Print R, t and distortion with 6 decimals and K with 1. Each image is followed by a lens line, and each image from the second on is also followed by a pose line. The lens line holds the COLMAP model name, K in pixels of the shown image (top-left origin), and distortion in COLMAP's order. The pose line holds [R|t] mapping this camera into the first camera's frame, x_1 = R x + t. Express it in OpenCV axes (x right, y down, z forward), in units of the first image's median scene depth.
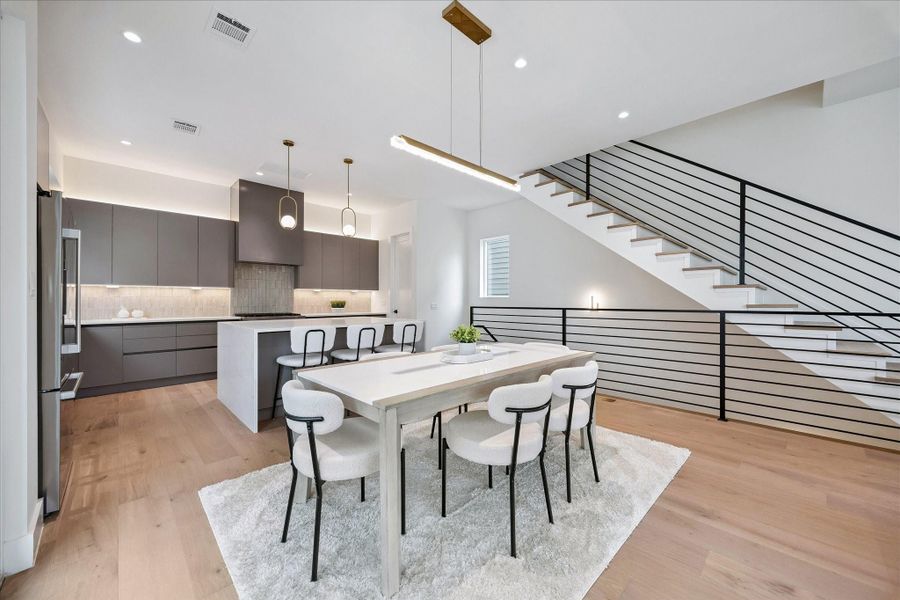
lens RADIAL K [[346.2, 0, 454.0], [0, 346.2, 294.1], [0, 0, 1]] dist [-0.000884, -0.000890]
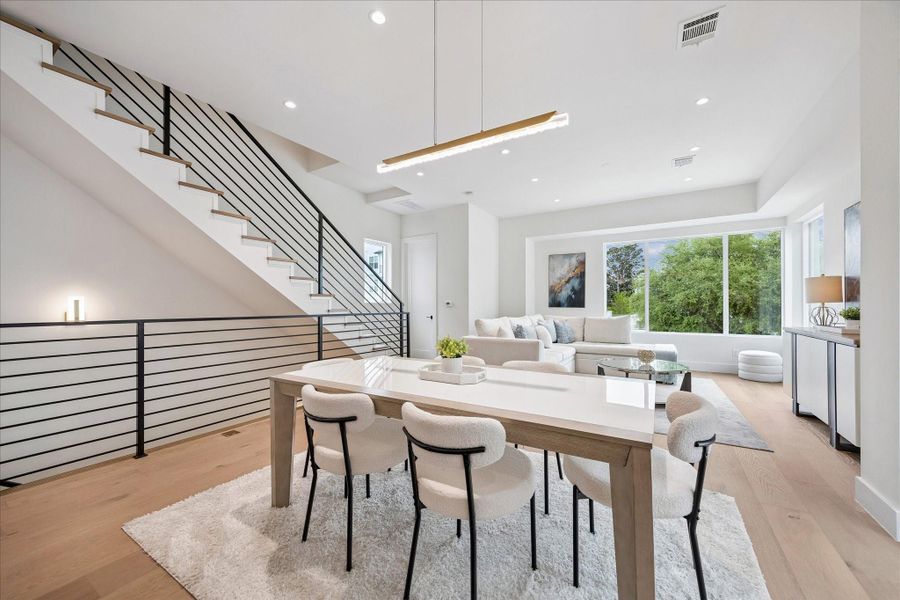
lens RADIAL K [[346.2, 0, 453.0], [0, 346.2, 307.5], [0, 0, 1]] dist [-0.000884, -0.000890]
pose [[-0.252225, -0.002580, 0.967665, -0.351633], [-0.016146, 0.999868, -0.001542, 0.010378], [-0.967534, -0.016013, -0.252233, 0.557933]]
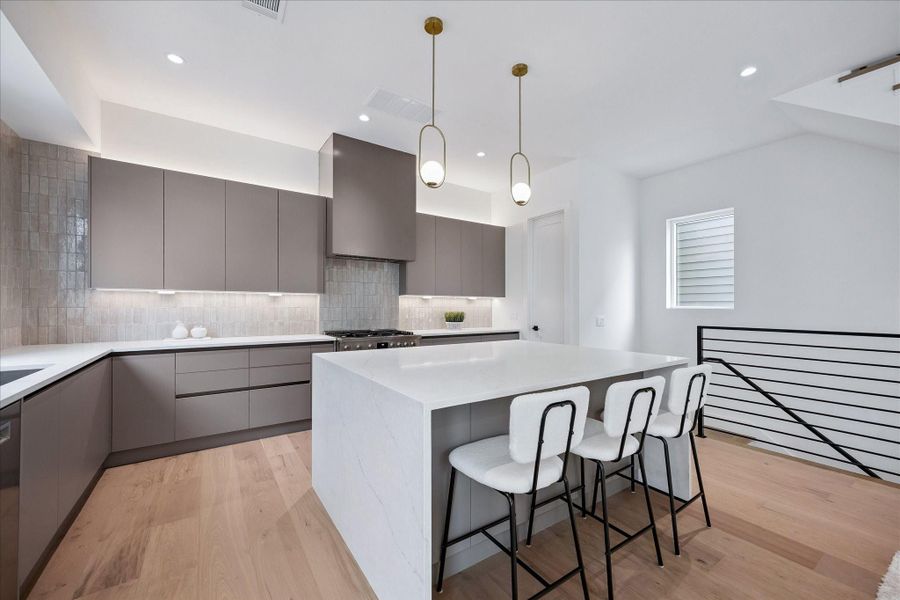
lens RADIAL K [[362.5, 0, 450.2], [0, 362.5, 300.7], [0, 0, 1]] dist [0.003189, 0.000423]
pose [[0.984231, 0.003167, -0.176857, -0.284933], [-0.002797, 0.999993, 0.002339, -0.007382], [0.176863, -0.001807, 0.984234, 0.362375]]
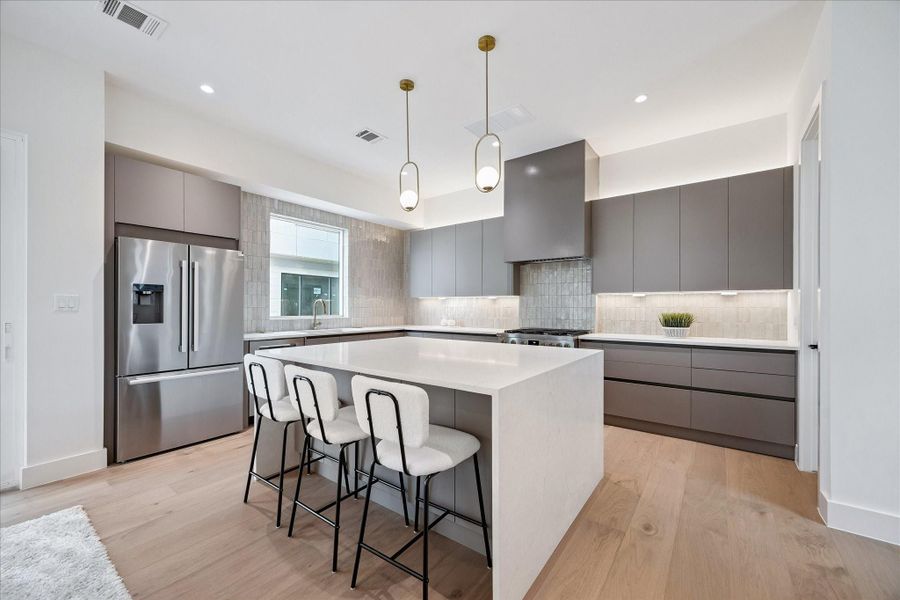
lens RADIAL K [[346.2, 0, 459.3], [0, 346.2, 309.5], [0, 0, 1]] dist [-0.000884, -0.000890]
pose [[0.159806, 0.012697, -0.987067, 0.174431], [0.017785, 0.999718, 0.015740, -0.000484], [0.986988, -0.020071, 0.159535, 0.798110]]
